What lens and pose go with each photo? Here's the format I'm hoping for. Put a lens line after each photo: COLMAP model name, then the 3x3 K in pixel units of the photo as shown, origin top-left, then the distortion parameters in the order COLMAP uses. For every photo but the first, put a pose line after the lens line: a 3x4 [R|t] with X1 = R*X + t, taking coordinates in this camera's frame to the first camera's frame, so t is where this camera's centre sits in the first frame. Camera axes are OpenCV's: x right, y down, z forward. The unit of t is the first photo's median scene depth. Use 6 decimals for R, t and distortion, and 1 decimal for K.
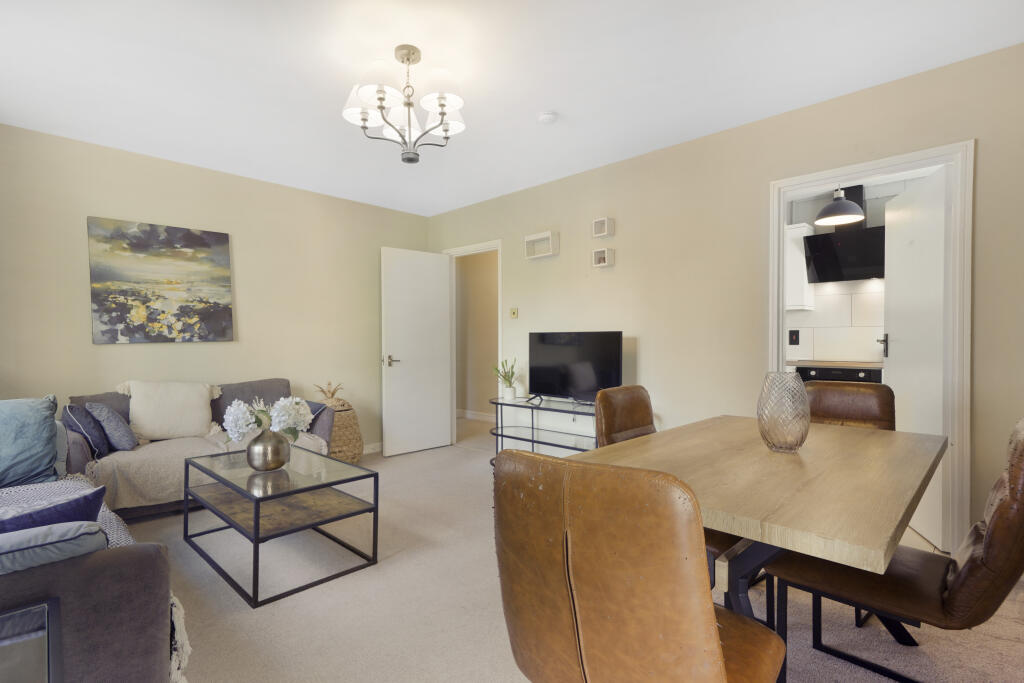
lens RADIAL K [[499.5, 0, 512.0], [0, 499.5, 341.5], [0, 0, 1]] dist [0.000090, 0.000060]
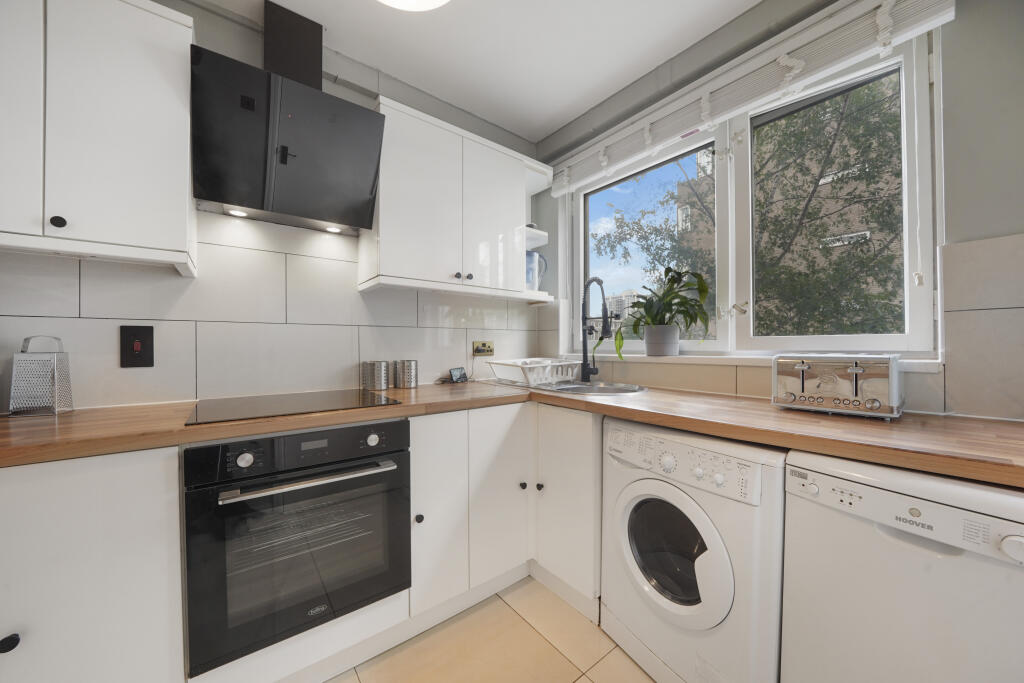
lens RADIAL K [[368.7, 0, 512.0], [0, 368.7, 341.5], [0, 0, 1]] dist [-0.000818, -0.000037]
pose [[0.144888, 0.004263, 0.989439, 0.351776], [0.003881, 0.999981, -0.004876, -0.009076], [-0.989441, 0.004546, 0.144868, 0.709307]]
